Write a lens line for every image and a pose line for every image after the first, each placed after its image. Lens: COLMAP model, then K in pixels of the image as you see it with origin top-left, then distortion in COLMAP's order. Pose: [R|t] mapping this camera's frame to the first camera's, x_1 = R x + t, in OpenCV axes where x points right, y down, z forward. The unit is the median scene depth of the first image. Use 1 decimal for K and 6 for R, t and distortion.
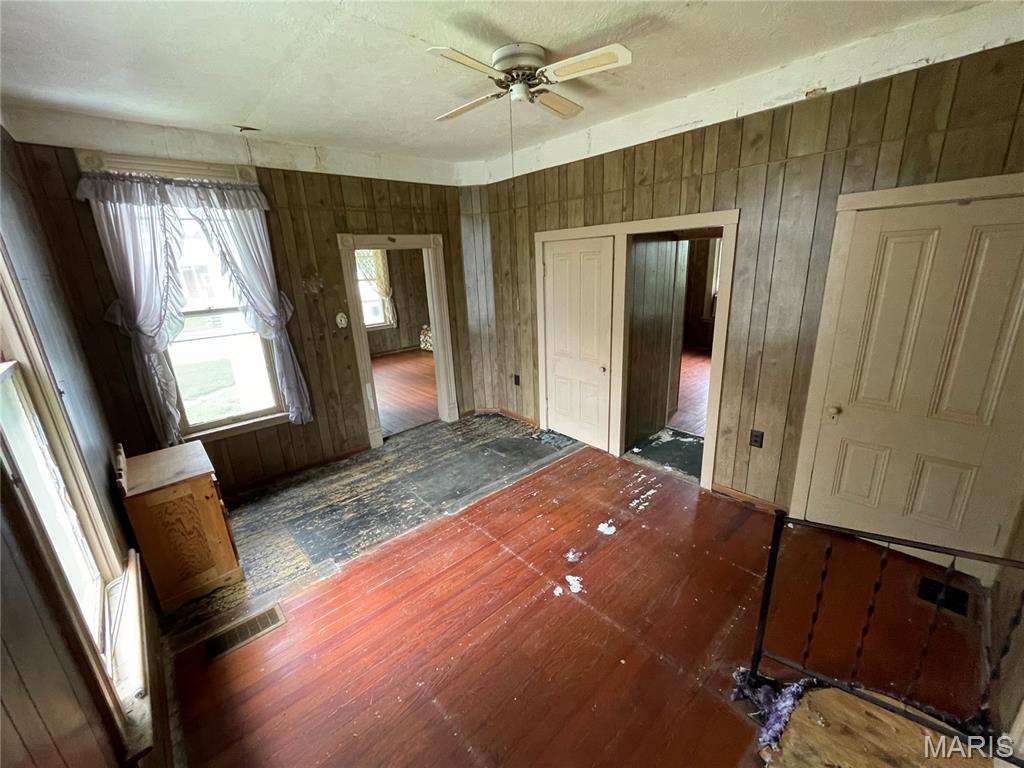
lens RADIAL K [[413.6, 0, 510.9], [0, 413.6, 382.4], [0, 0, 1]] dist [-0.000548, 0.000284]
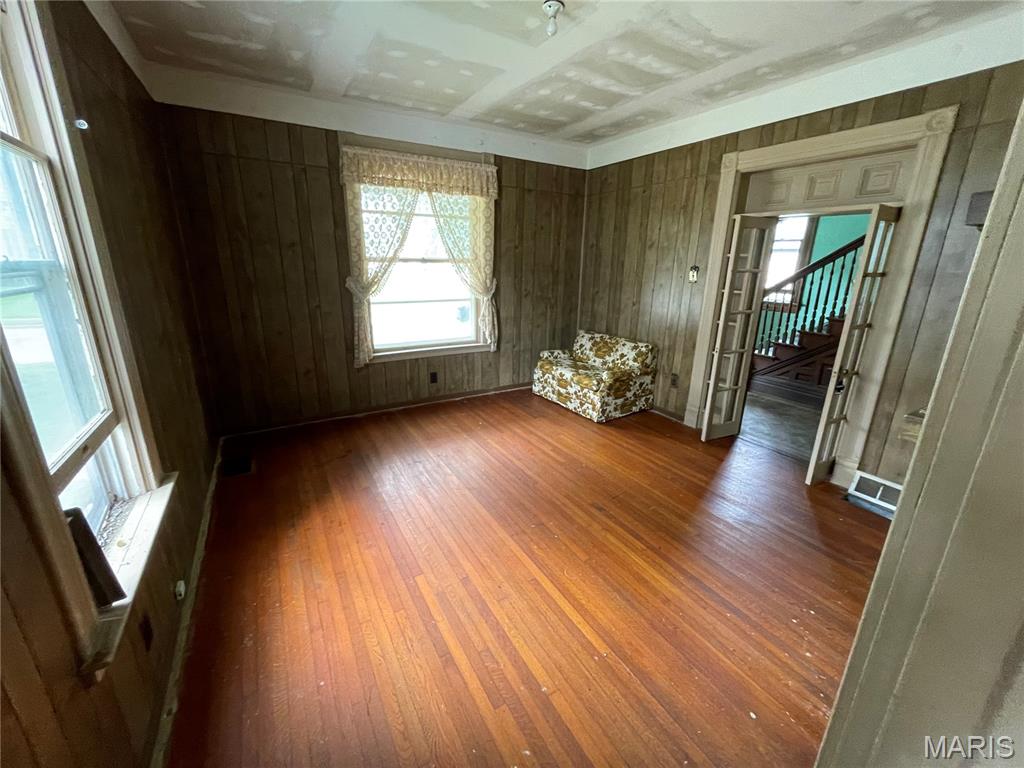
lens RADIAL K [[413.6, 0, 512.7], [0, 413.6, 382.1], [0, 0, 1]] dist [-0.000548, 0.000284]
pose [[0.976253, 0.117487, -0.182008, -0.147971], [-0.117811, 0.992995, 0.009070, -0.099655], [0.181799, 0.012588, 0.983255, 0.461968]]
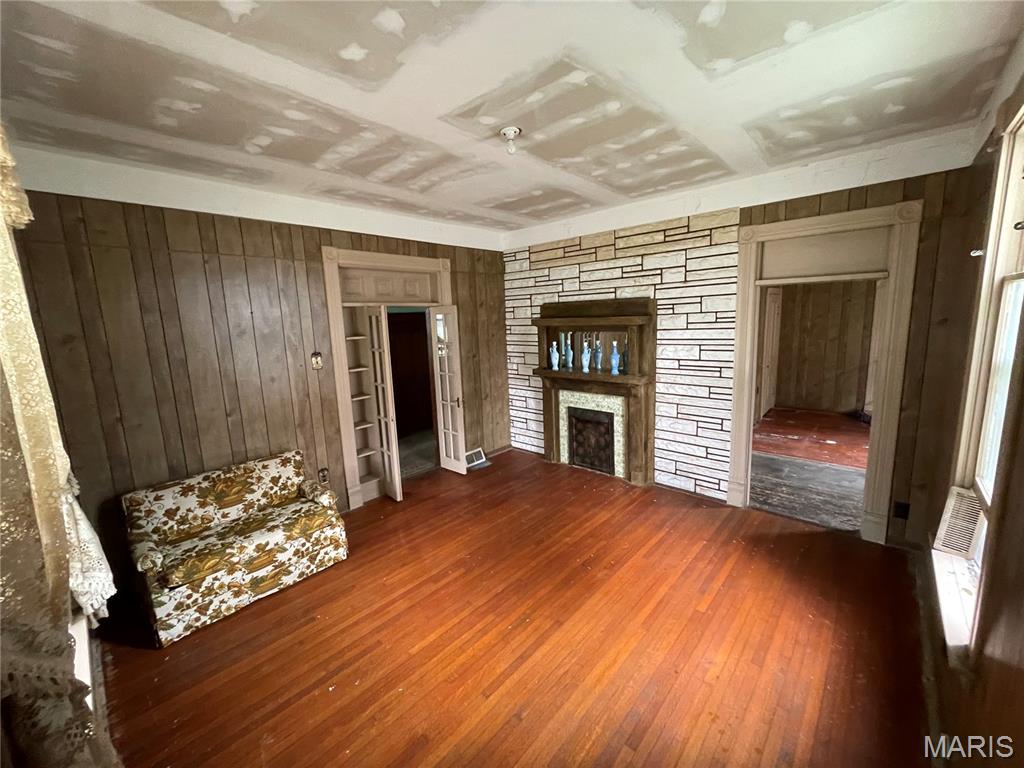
lens RADIAL K [[413.6, 0, 512.9], [0, 413.6, 382.4], [0, 0, 1]] dist [-0.000548, 0.000284]
pose [[-0.087969, -0.109442, 0.990093, -0.483163], [0.325840, 0.936105, 0.132424, -0.203285], [-0.941323, 0.334261, -0.046687, 0.772380]]
